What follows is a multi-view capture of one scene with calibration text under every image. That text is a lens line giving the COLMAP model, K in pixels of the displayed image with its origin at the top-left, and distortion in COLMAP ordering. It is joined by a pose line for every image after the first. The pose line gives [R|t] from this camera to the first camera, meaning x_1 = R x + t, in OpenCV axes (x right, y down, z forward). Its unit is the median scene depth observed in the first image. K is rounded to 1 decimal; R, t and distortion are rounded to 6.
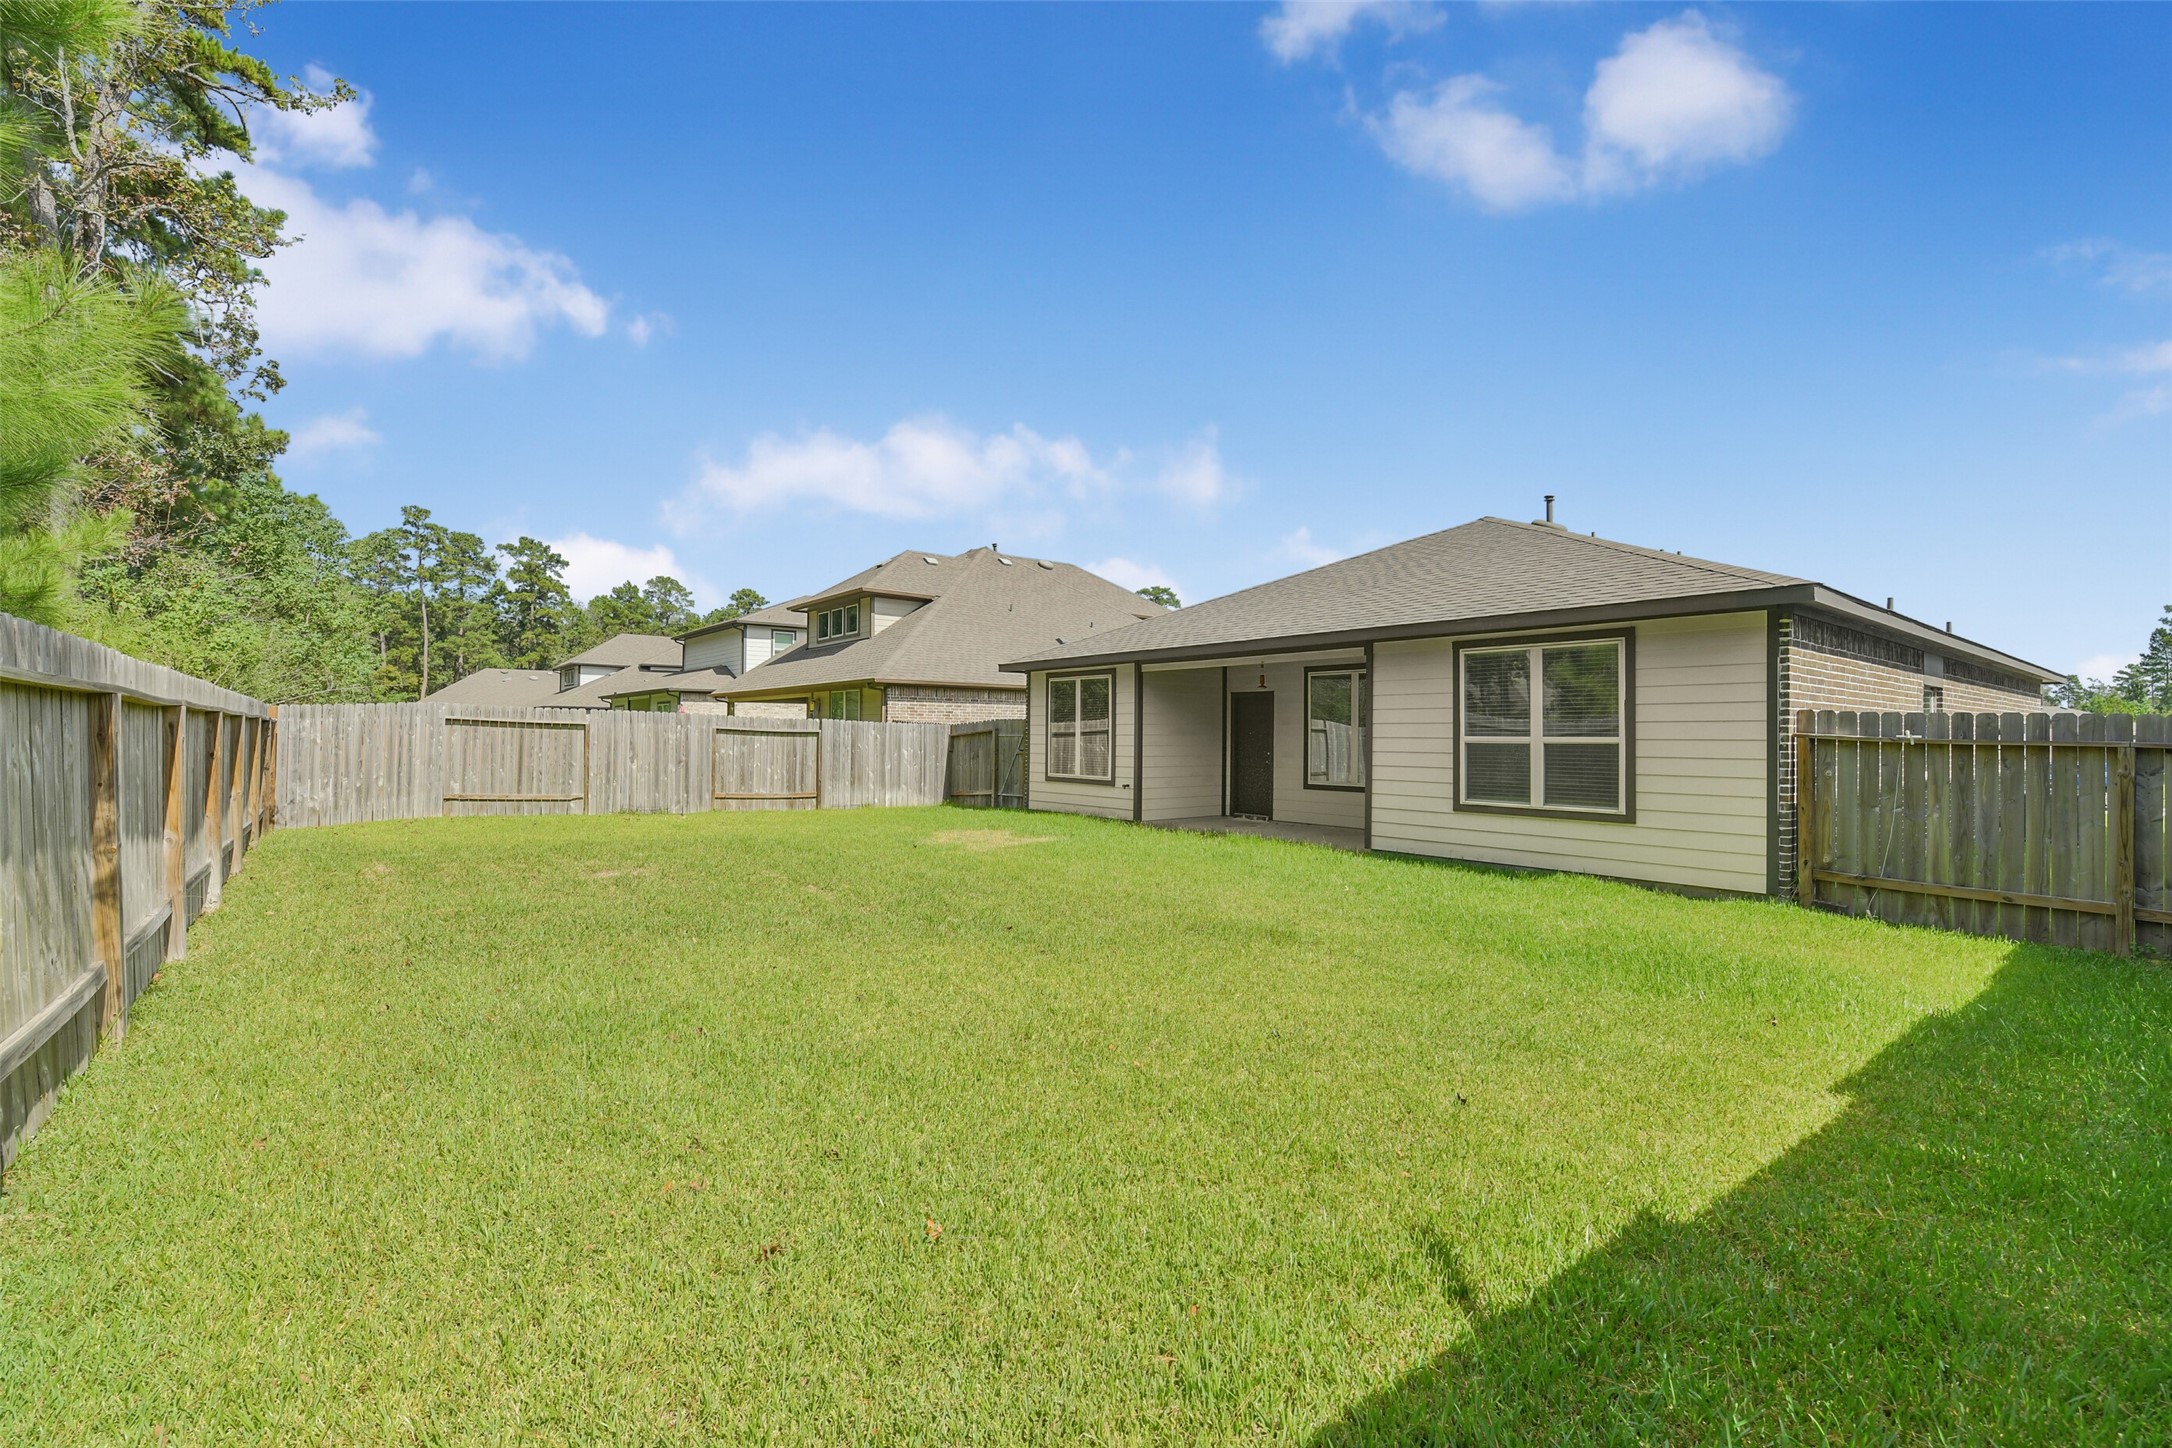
lens RADIAL K [[951.0, 0, 1072.5], [0, 951.0, 719.0], [0, 0, 1]] dist [-0.014668, -0.000171]
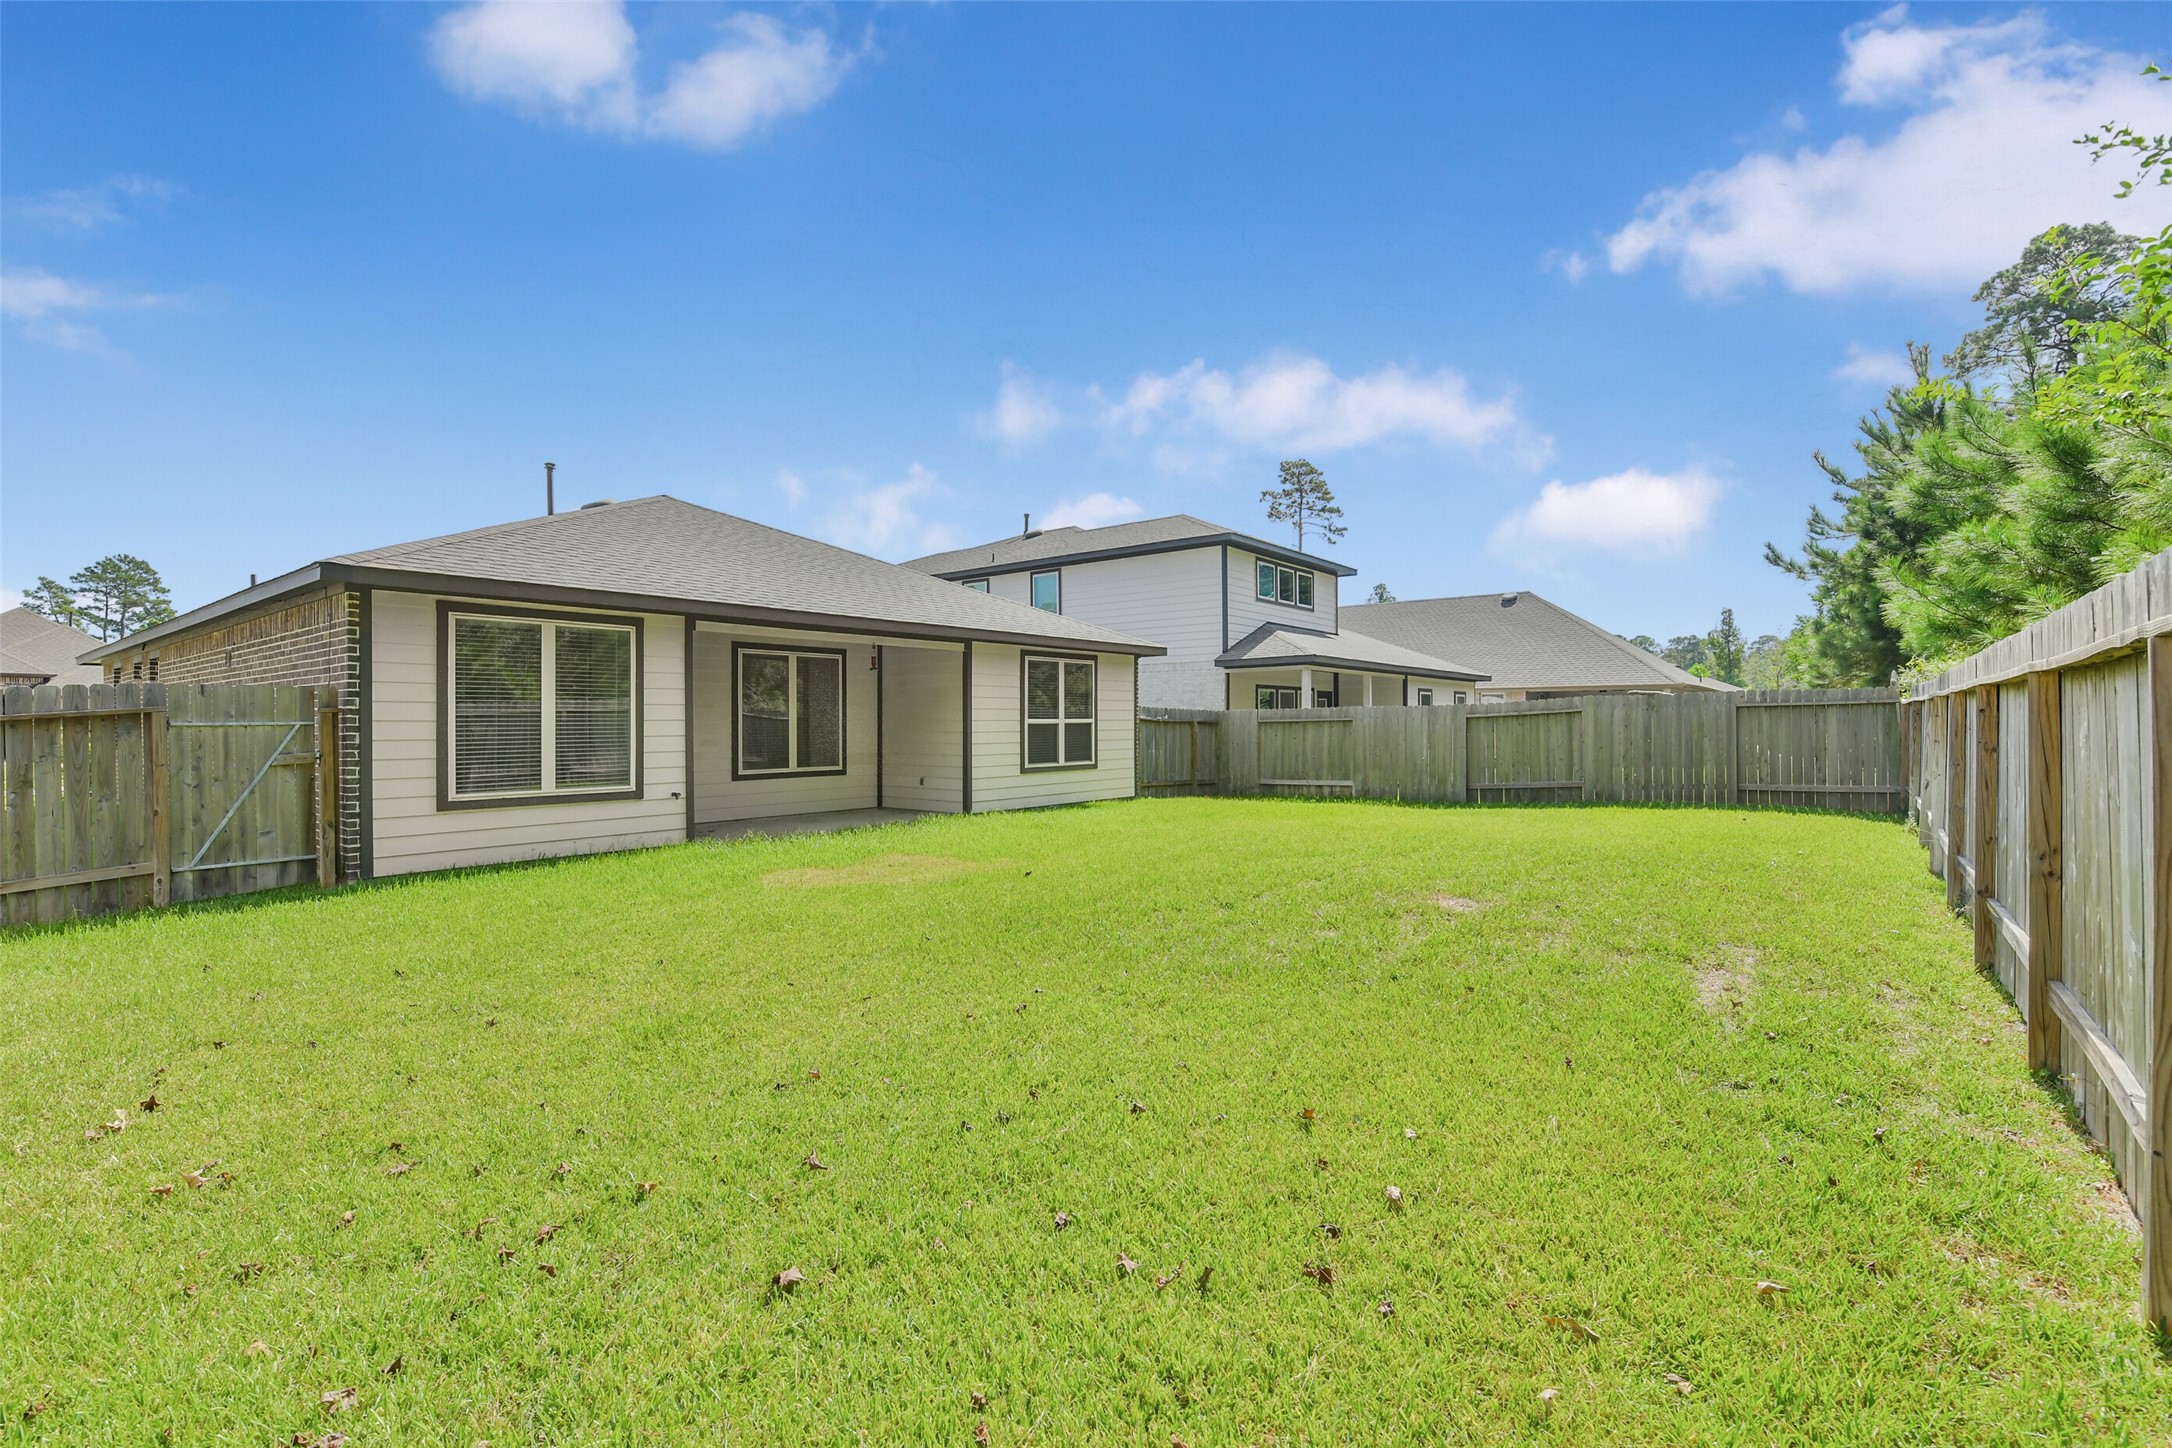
lens RADIAL K [[951.0, 0, 1072.5], [0, 951.0, 719.0], [0, 0, 1]] dist [-0.014668, -0.000171]
pose [[-0.223700, -0.007737, 0.974627, -0.940569], [-0.017162, 0.999845, 0.003998, 0.011193], [-0.974507, -0.015833, -0.223798, 1.226368]]
